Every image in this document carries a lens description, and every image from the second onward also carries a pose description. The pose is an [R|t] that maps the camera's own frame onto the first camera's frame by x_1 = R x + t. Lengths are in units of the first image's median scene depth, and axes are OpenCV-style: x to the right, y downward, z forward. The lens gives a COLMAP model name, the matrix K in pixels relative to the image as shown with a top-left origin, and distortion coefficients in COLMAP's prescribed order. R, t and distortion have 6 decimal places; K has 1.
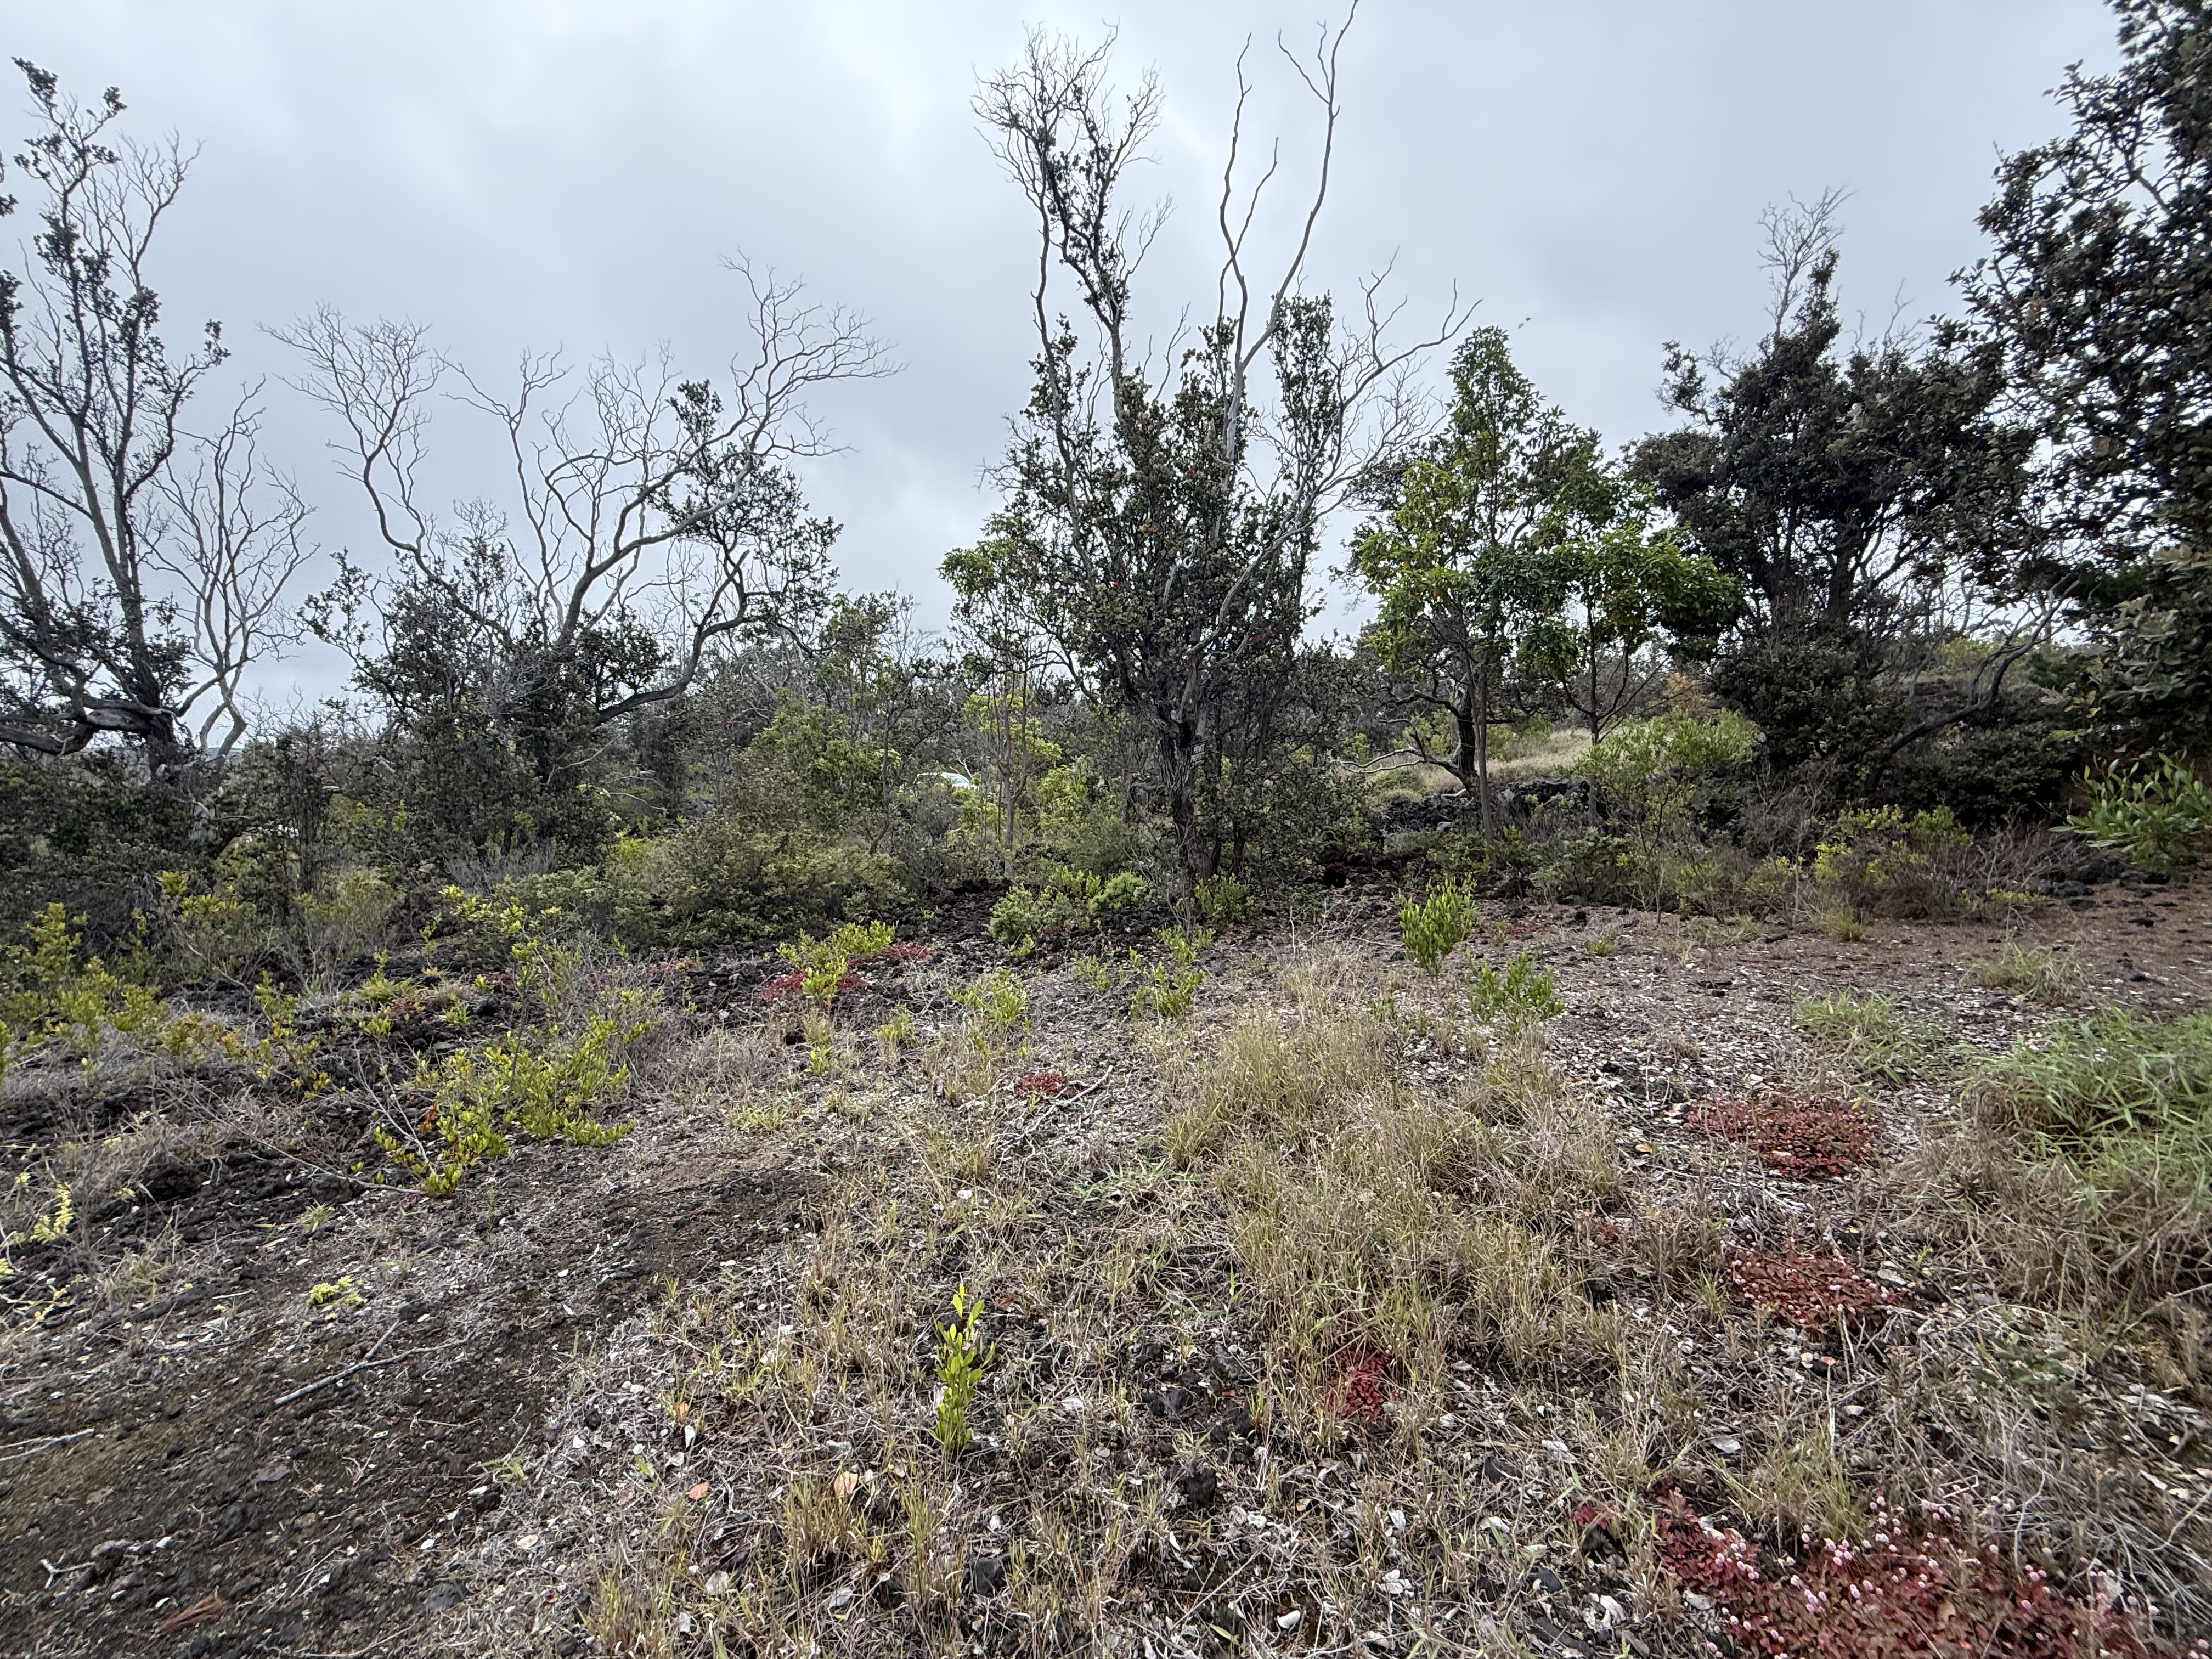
lens RADIAL K [[950.3, 0, 1107.1], [0, 950.3, 825.7], [0, 0, 1]] dist [-0.006329, 0.000921]
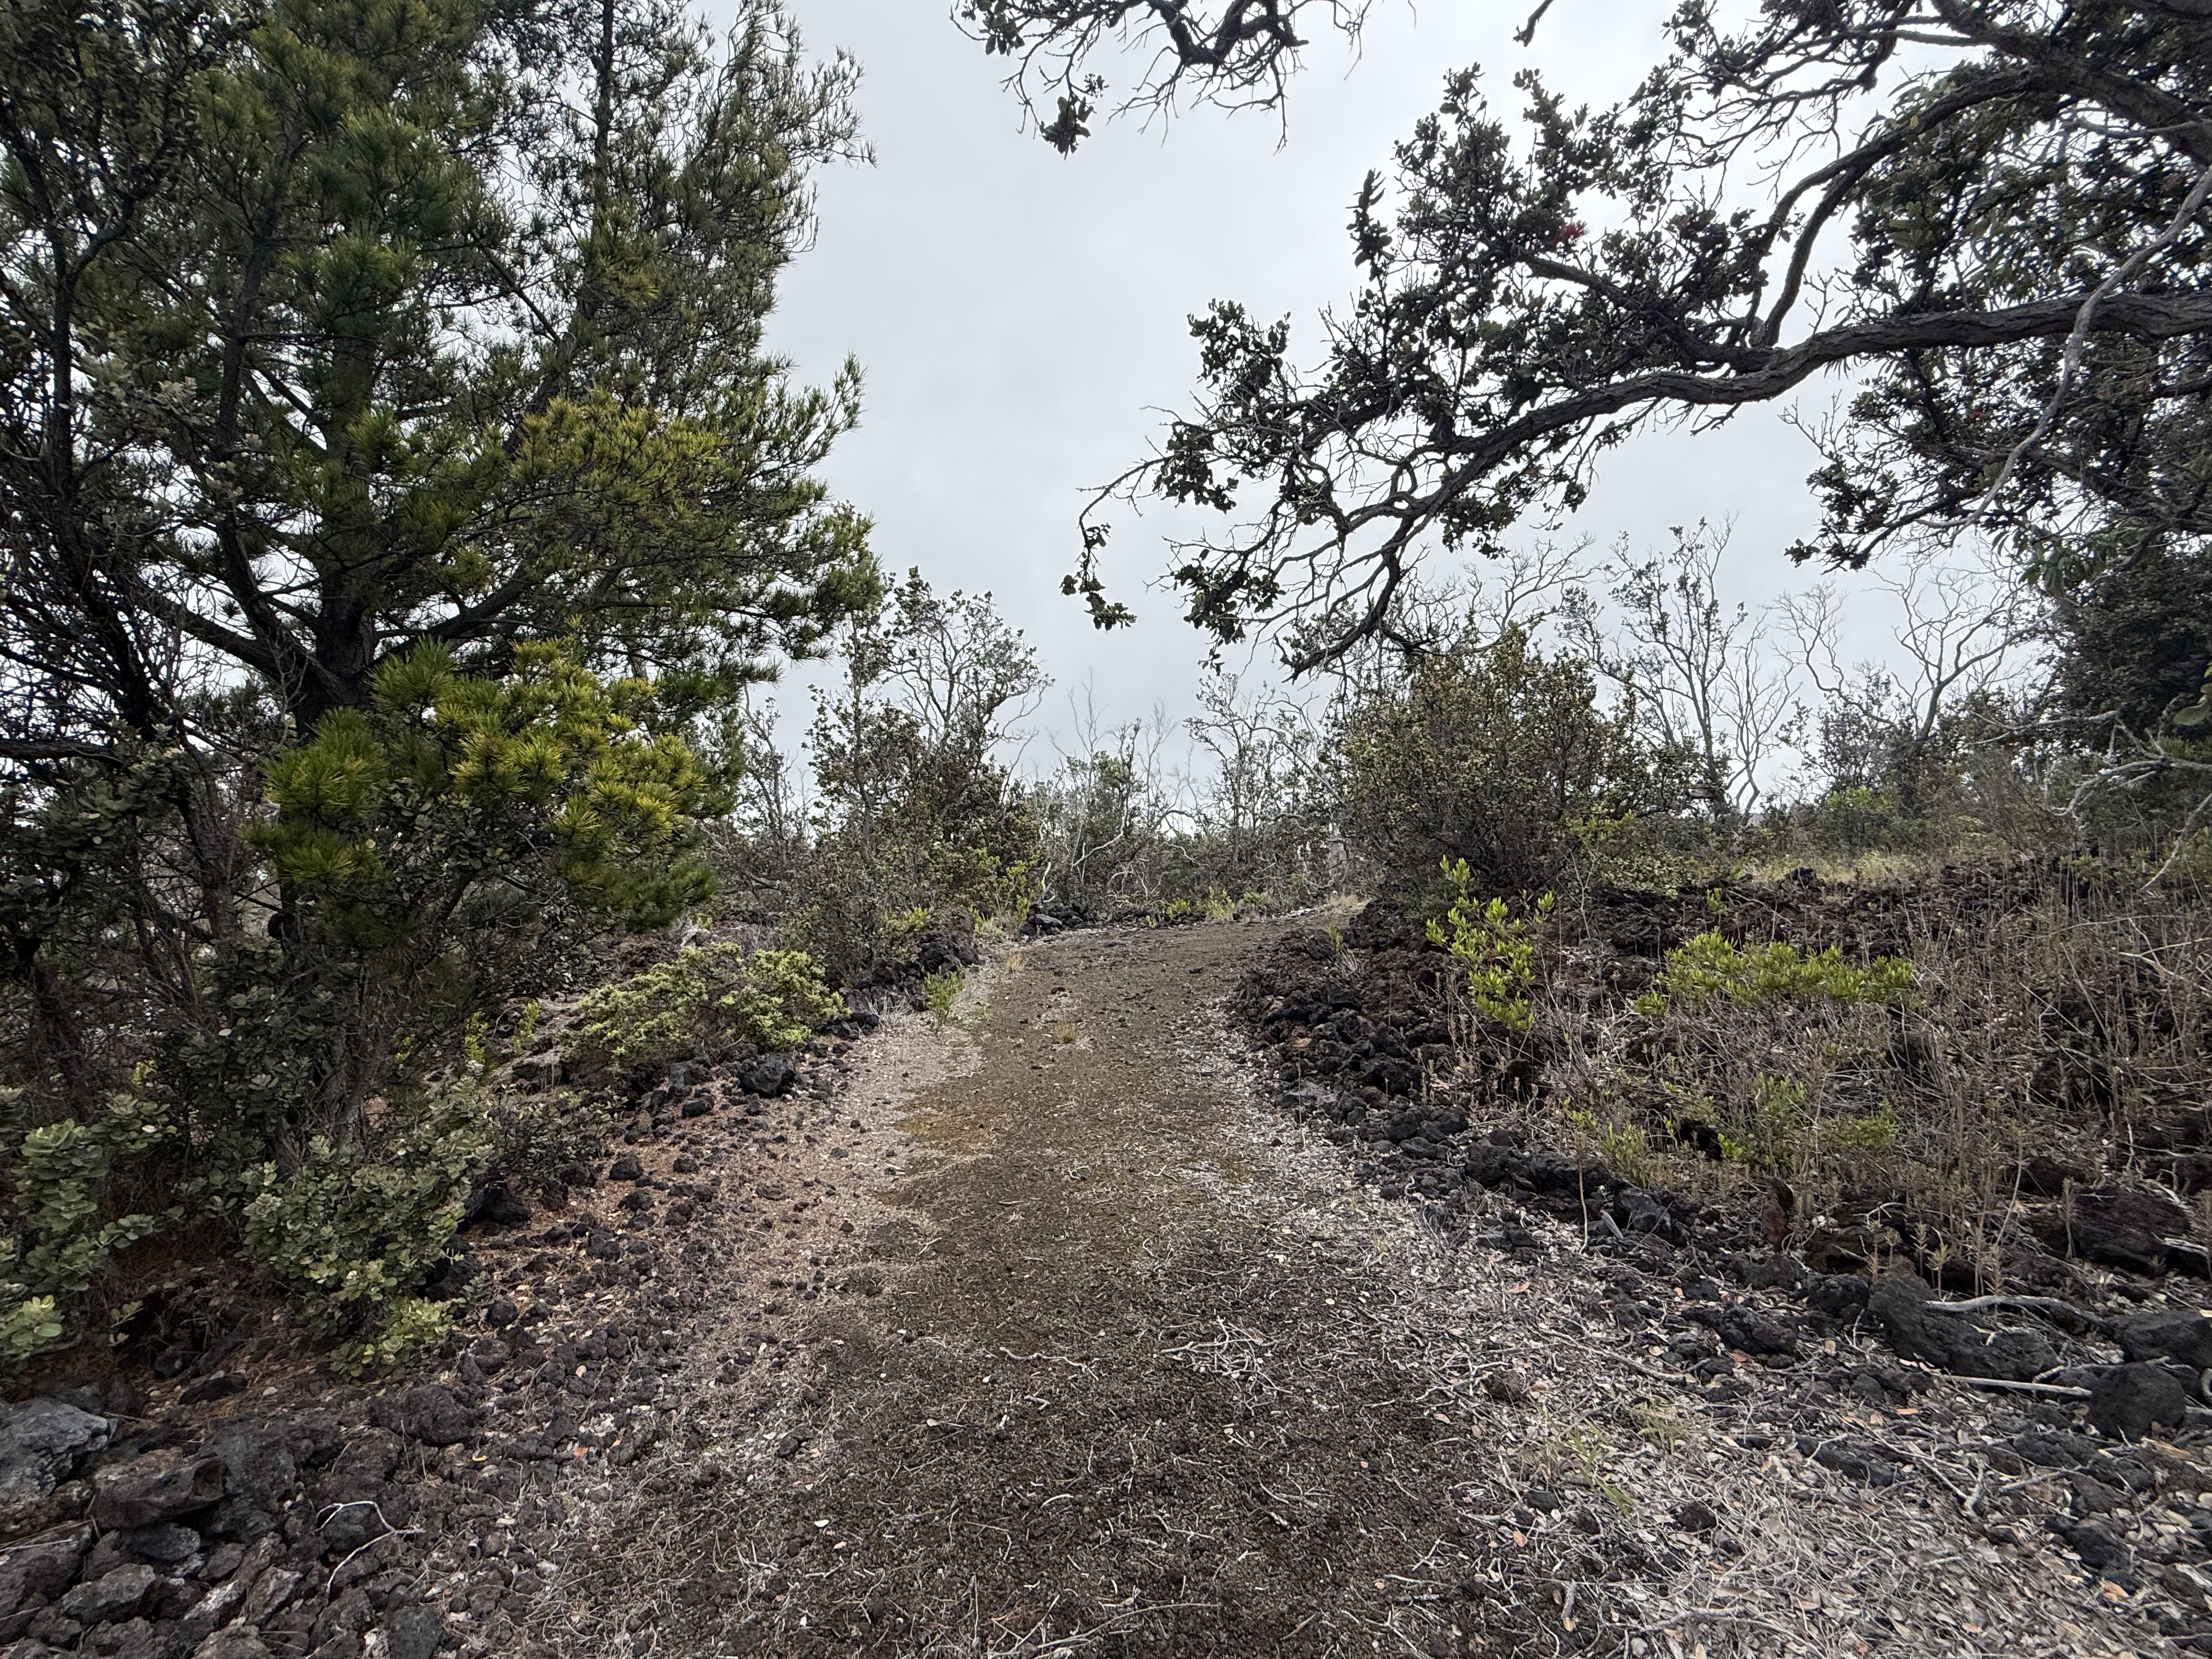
lens RADIAL K [[950.3, 0, 1106.6], [0, 950.3, 840.3], [0, 0, 1]] dist [-0.006329, 0.000921]
pose [[0.201533, -0.017075, -0.979333, 0.757828], [-0.027539, 0.999354, -0.023091, 0.077698], [0.979094, 0.031623, 0.200933, -0.724531]]
